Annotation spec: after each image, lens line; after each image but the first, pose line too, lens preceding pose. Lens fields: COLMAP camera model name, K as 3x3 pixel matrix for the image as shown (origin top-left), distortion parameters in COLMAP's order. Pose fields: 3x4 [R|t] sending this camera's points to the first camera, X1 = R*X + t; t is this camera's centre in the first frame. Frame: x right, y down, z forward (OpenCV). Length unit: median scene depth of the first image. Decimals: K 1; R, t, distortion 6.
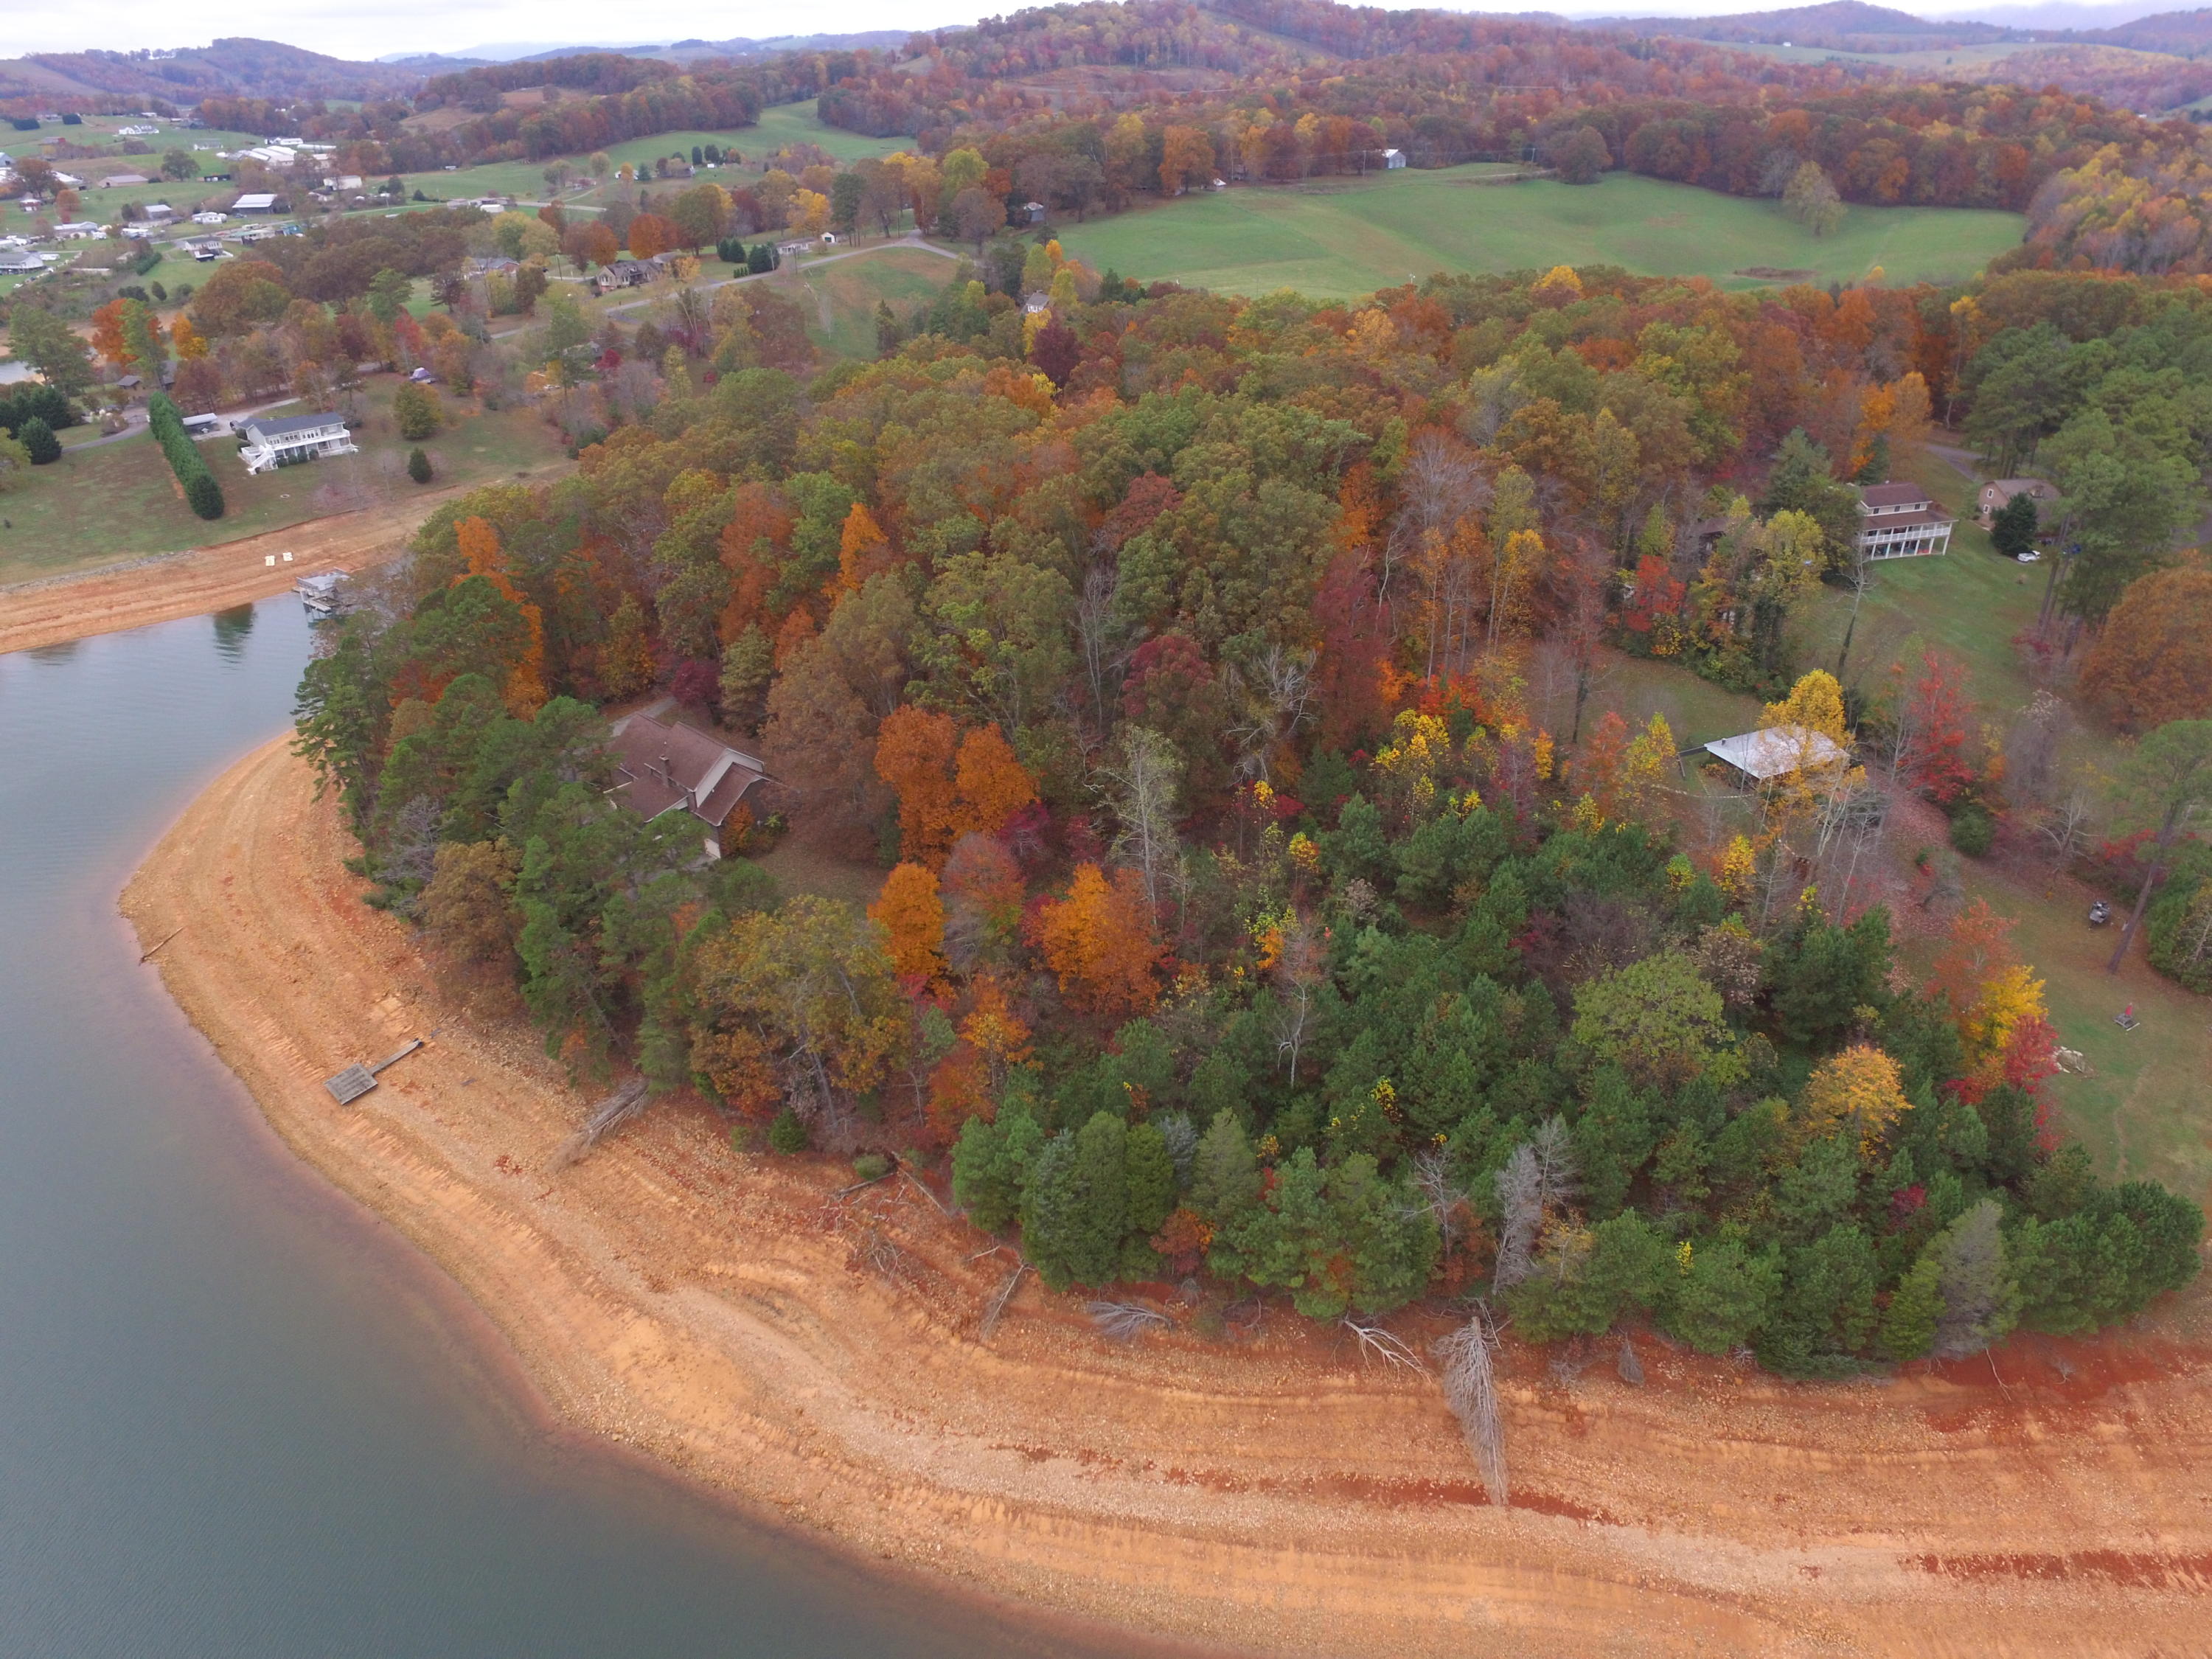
lens RADIAL K [[1505.2, 0, 1101.2], [0, 1505.2, 811.8], [0, 0, 1]] dist [-0.124586, 0.083823]
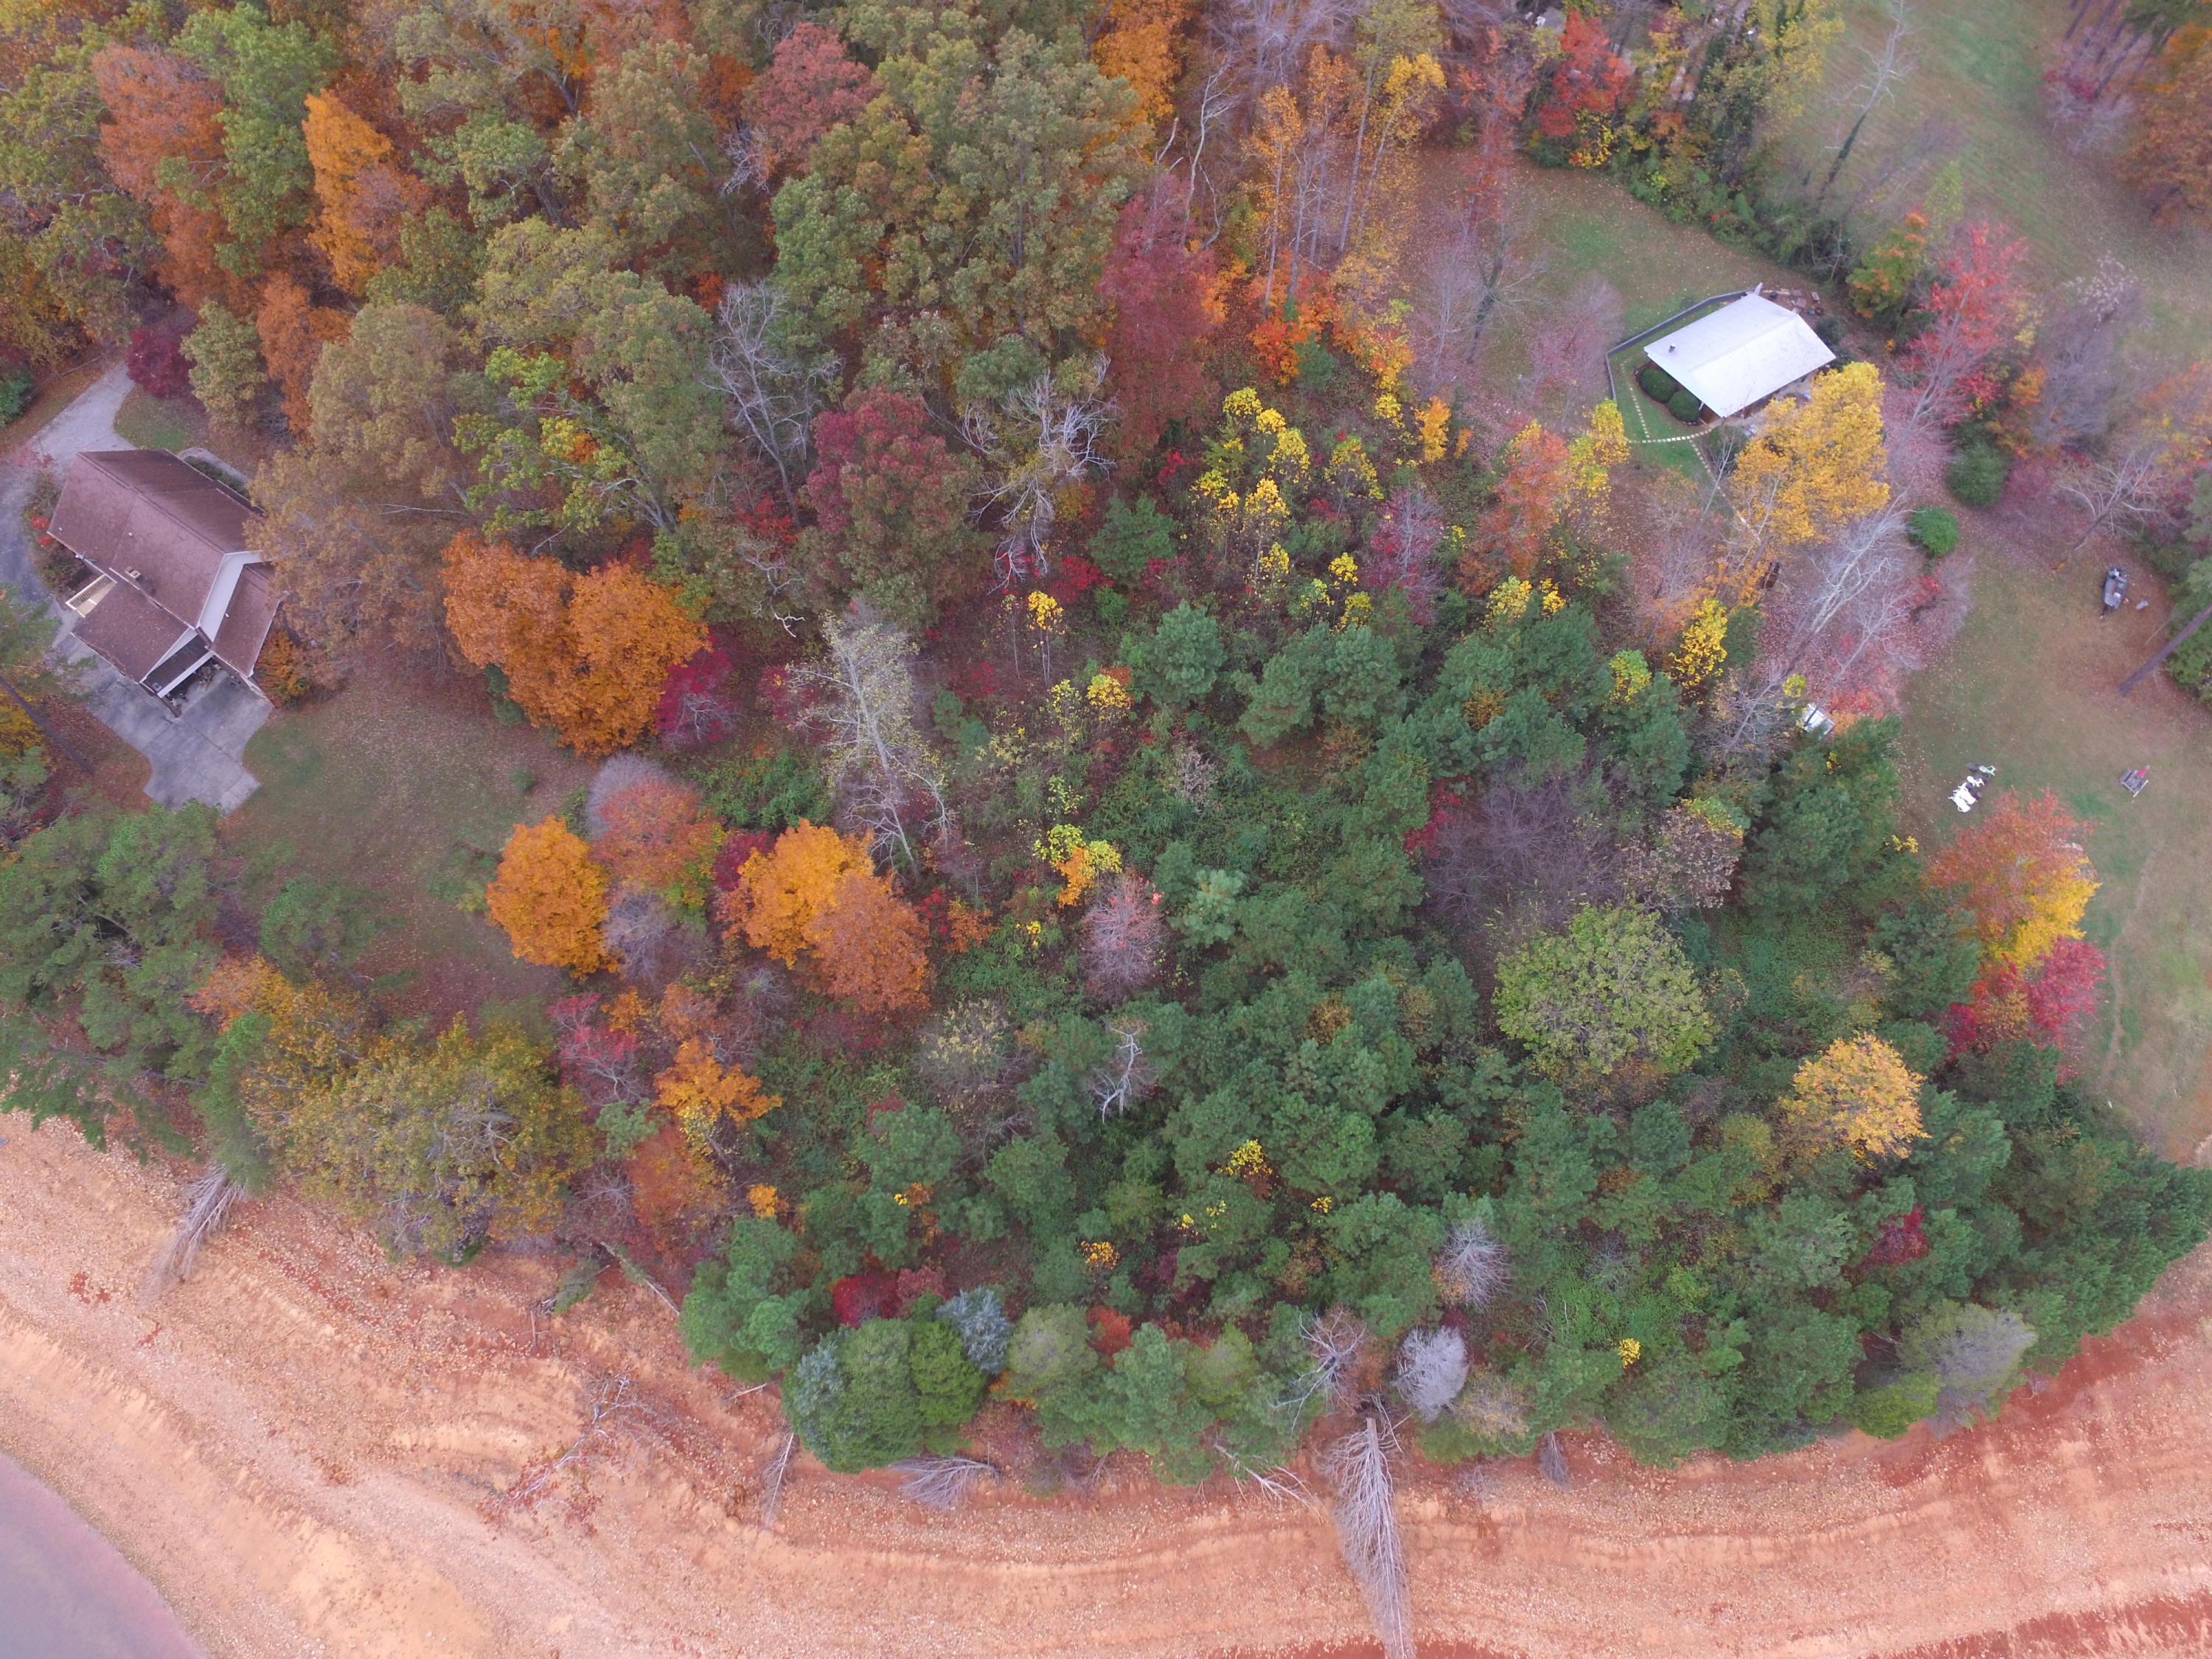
lens RADIAL K [[1505.2, 0, 1116.3], [0, 1505.2, 793.7], [0, 0, 1]] dist [-0.124586, 0.083823]
pose [[0.984688, -0.134751, 0.110600, 0.068973], [0.059328, 0.855602, 0.514223, -0.358753], [-0.163922, -0.499787, 0.850495, 0.480369]]
